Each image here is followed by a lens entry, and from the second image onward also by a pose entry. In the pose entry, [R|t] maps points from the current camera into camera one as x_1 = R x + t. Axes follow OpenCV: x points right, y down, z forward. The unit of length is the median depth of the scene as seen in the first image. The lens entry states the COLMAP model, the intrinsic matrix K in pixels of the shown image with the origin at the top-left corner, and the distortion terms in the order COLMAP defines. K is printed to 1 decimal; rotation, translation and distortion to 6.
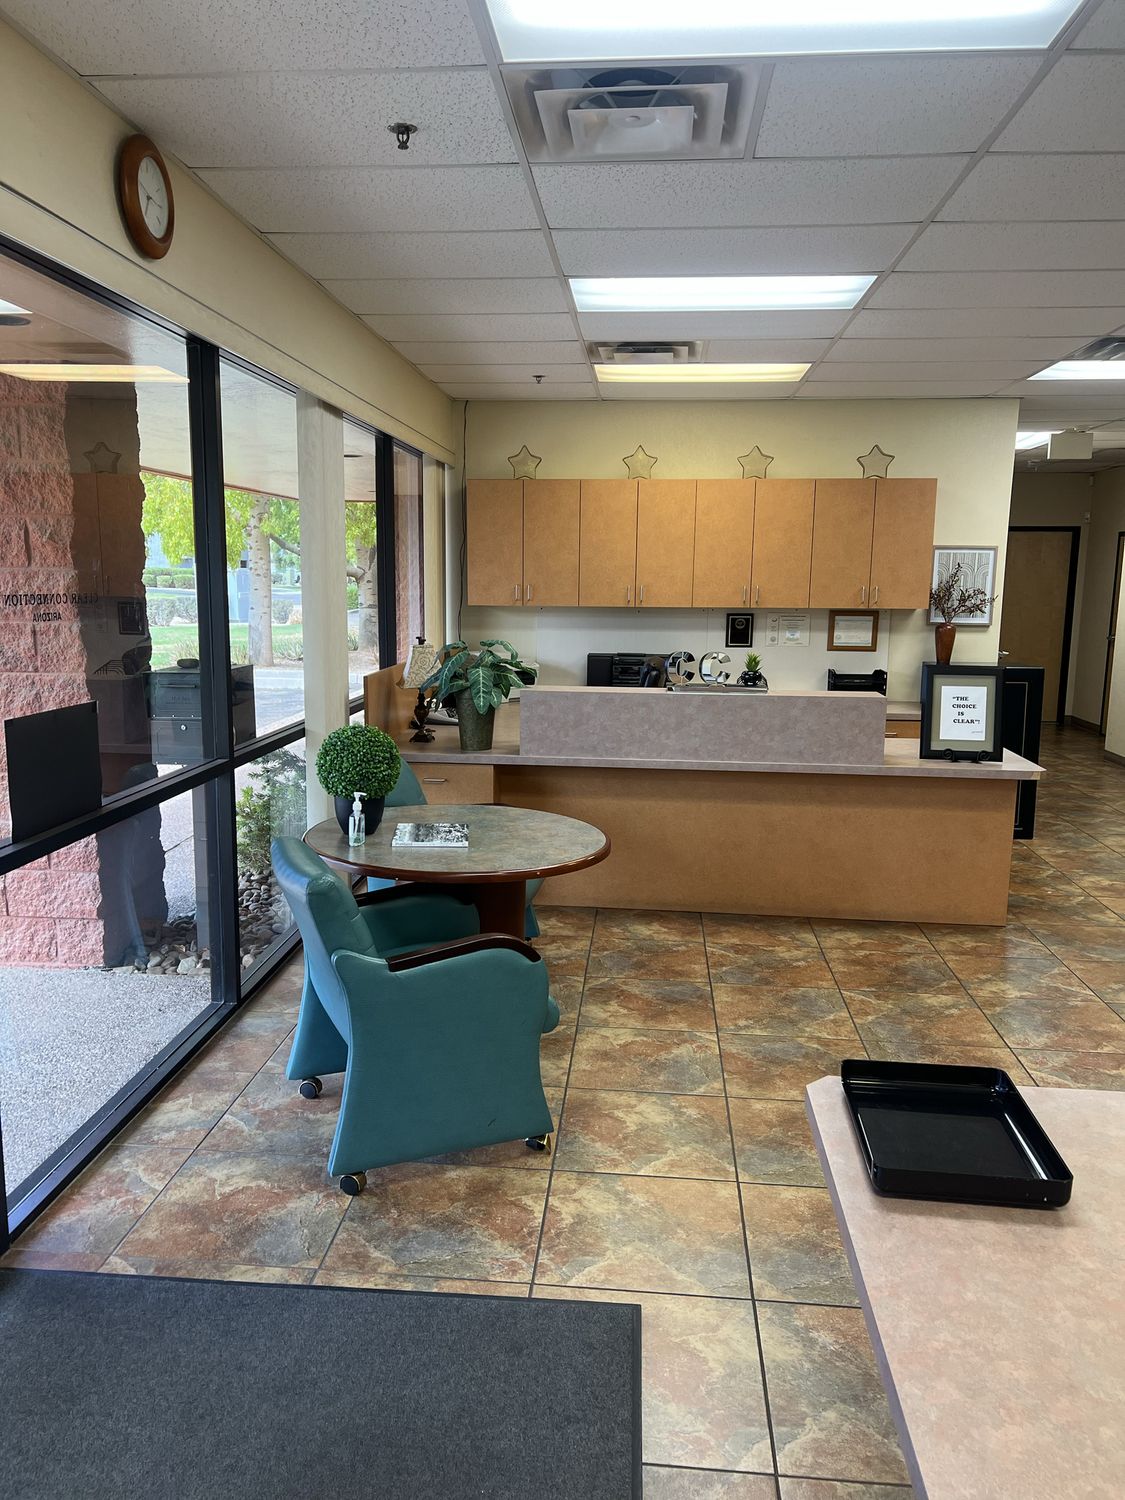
lens RADIAL K [[1128.8, 0, 555.9], [0, 1128.8, 747.1], [0, 0, 1]] dist [0.047034, -0.036732]
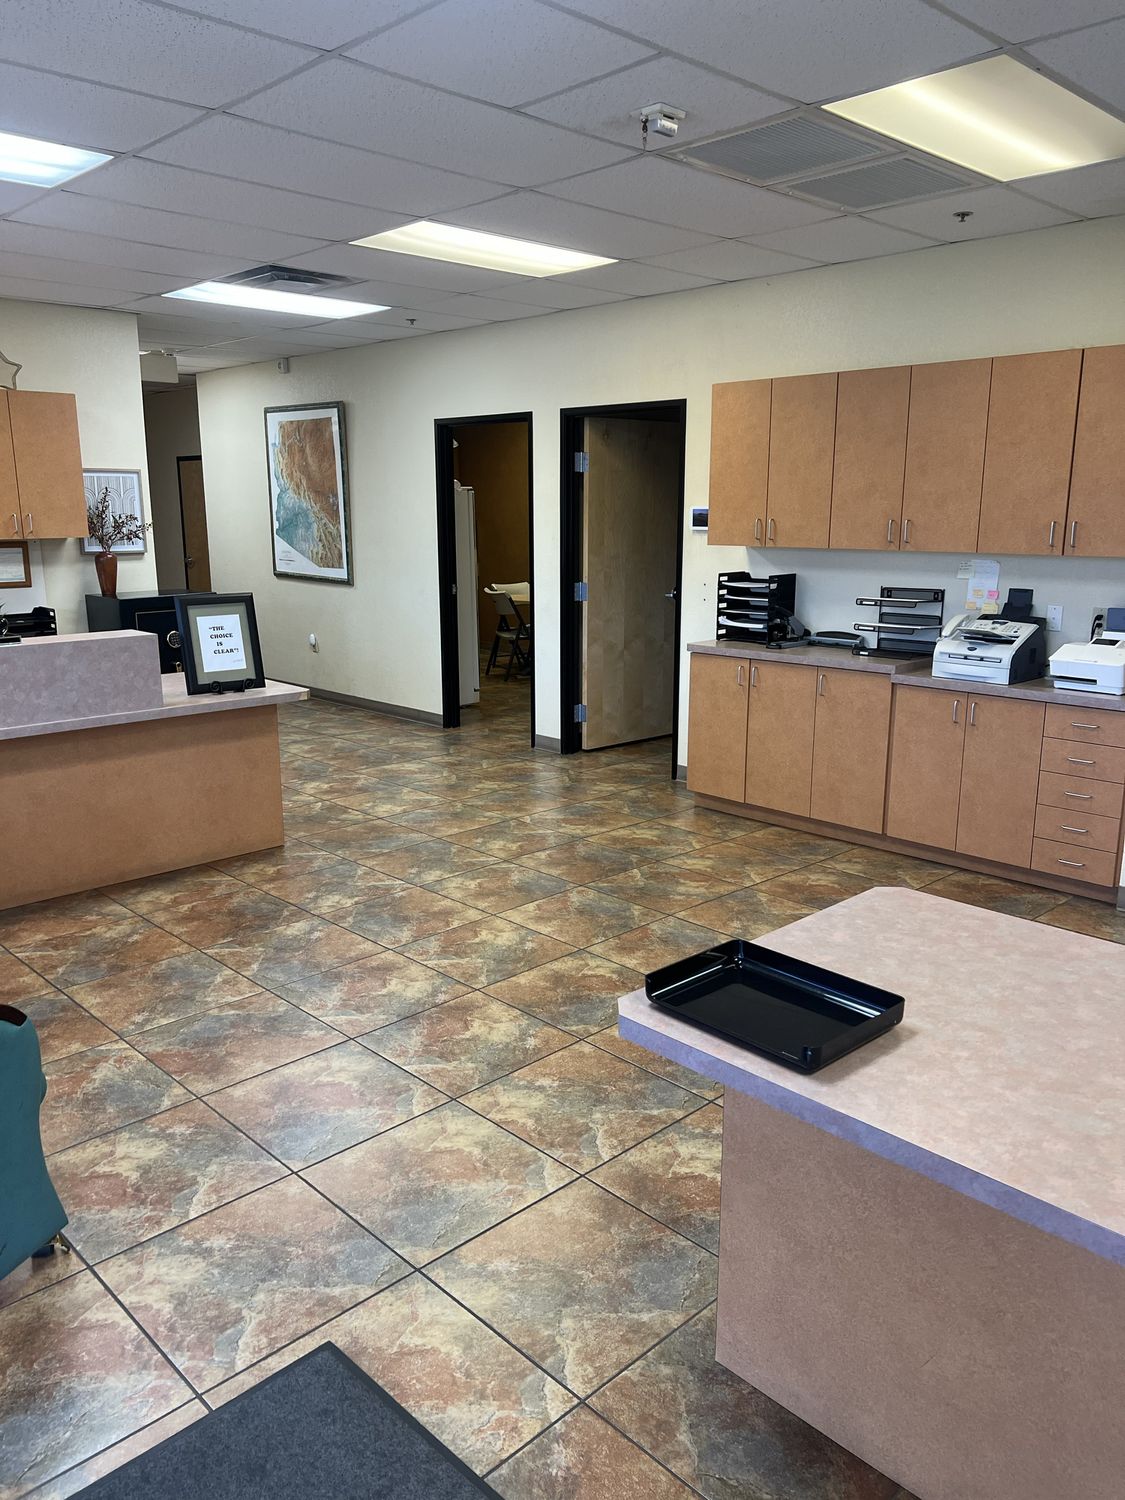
lens RADIAL K [[1128.8, 0, 556.3], [0, 1128.8, 747.7], [0, 0, 1]] dist [0.047034, -0.036732]
pose [[0.661515, -0.174365, 0.729380, -0.199882], [0.127088, 0.984592, 0.120113, -0.024210], [-0.739085, 0.013239, 0.673482, 0.144932]]
